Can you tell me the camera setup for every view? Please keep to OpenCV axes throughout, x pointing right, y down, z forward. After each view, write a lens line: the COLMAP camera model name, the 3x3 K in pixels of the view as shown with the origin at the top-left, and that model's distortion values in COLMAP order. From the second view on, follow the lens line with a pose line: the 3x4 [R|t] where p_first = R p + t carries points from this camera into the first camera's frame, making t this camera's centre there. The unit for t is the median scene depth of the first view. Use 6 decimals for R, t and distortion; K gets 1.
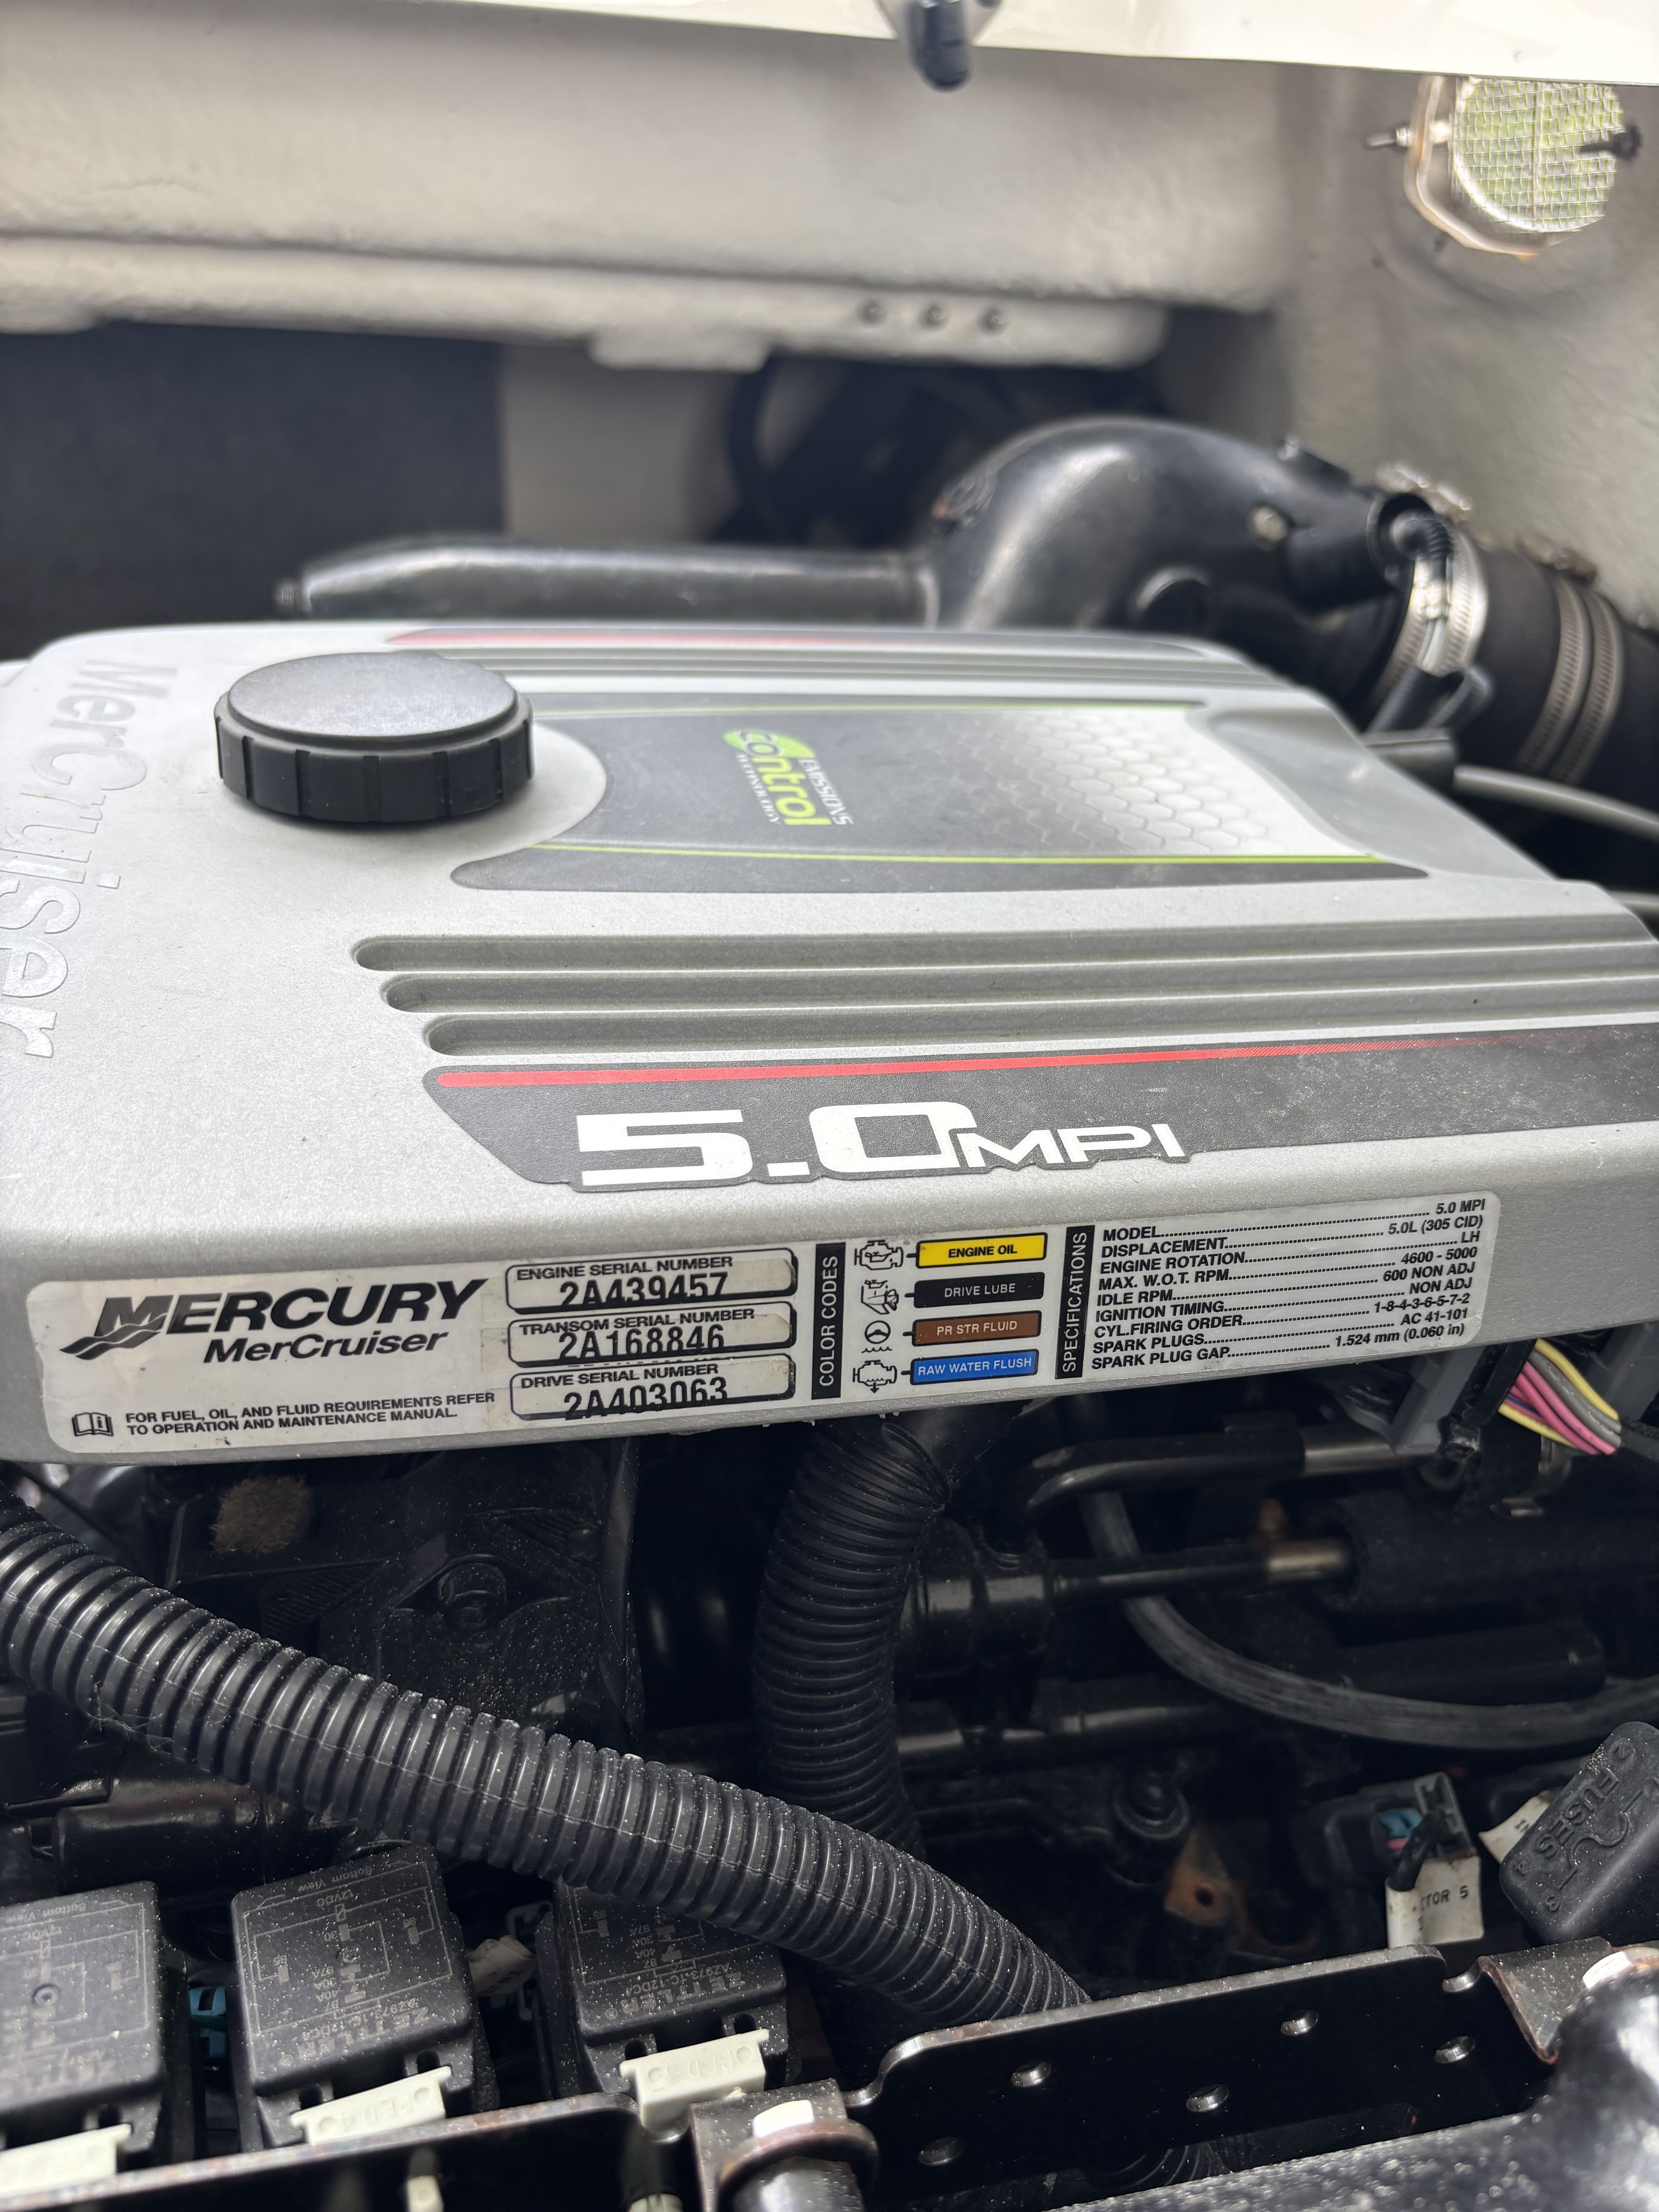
lens RADIAL K [[1761.7, 0, 830.5], [0, 1761.7, 1105.5], [0, 0, 1]] dist [-0.002076, -0.008636]
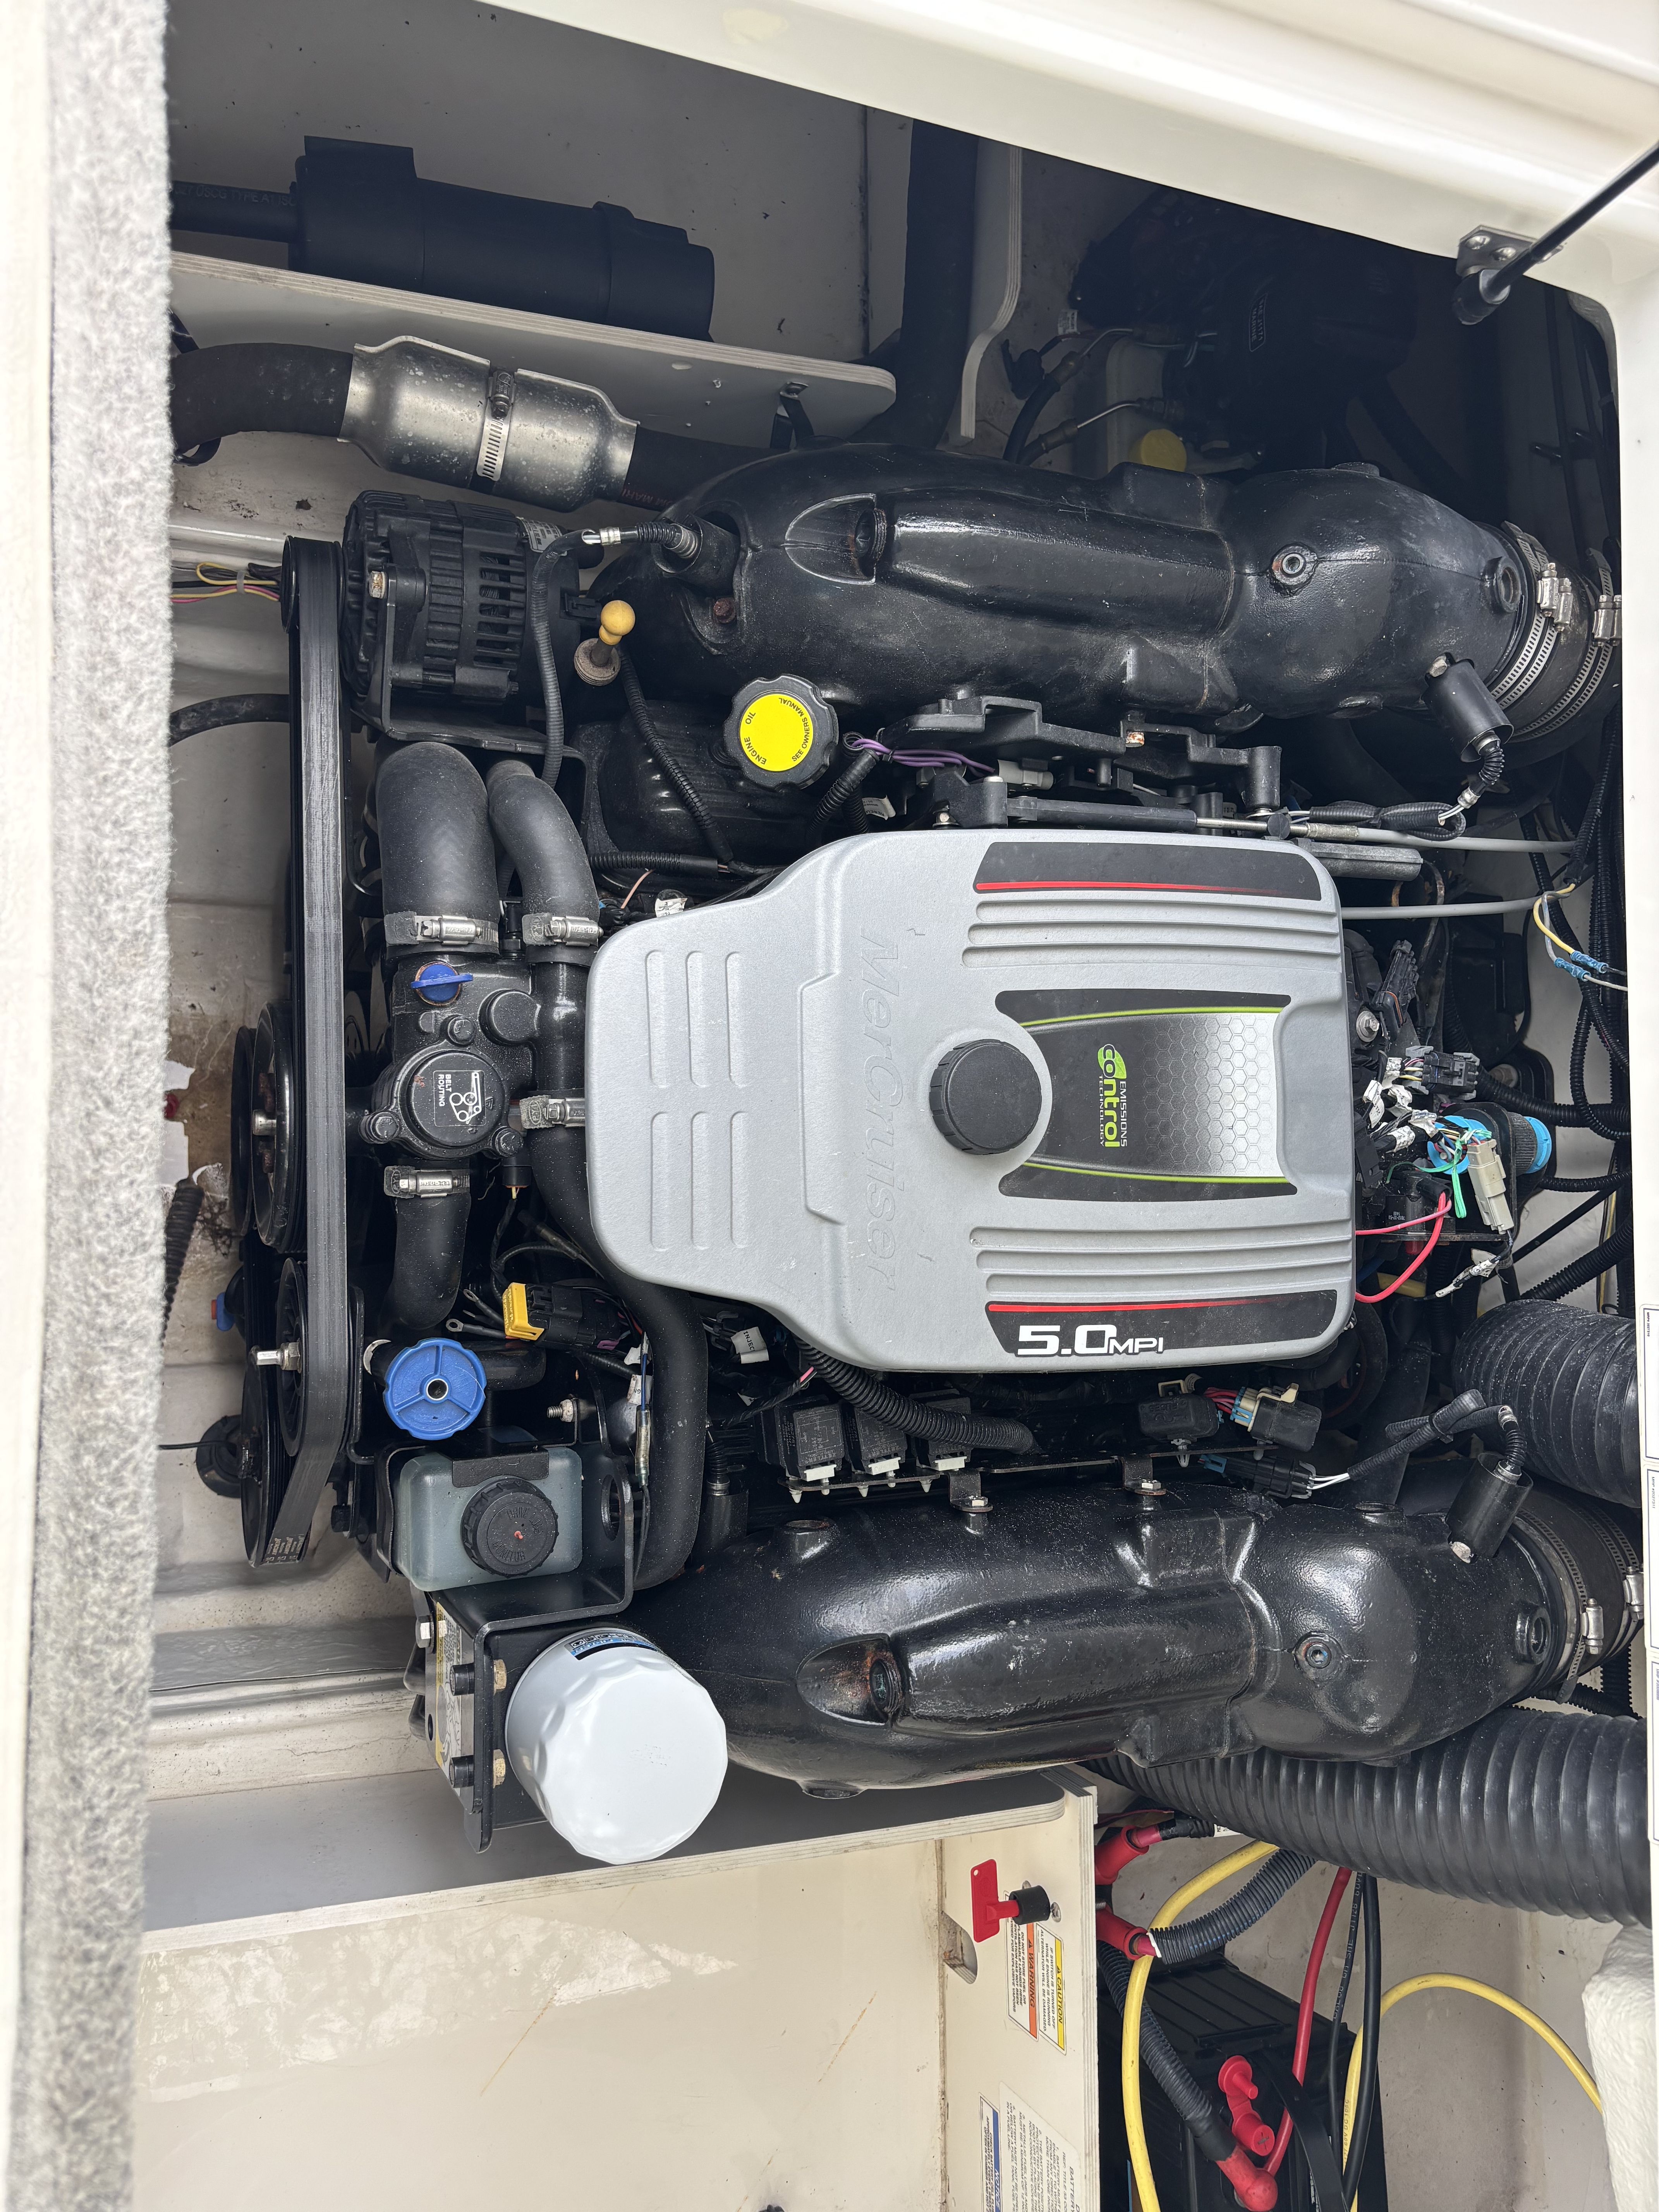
lens RADIAL K [[1761.7, 0, 829.2], [0, 1761.7, 1108.4], [0, 0, 1]] dist [-0.002076, -0.008636]
pose [[0.930888, 0.230969, 0.283021, -1.632148], [-0.365118, 0.563511, 0.741042, -2.776955], [0.011672, -0.793164, 0.608897, -0.855328]]
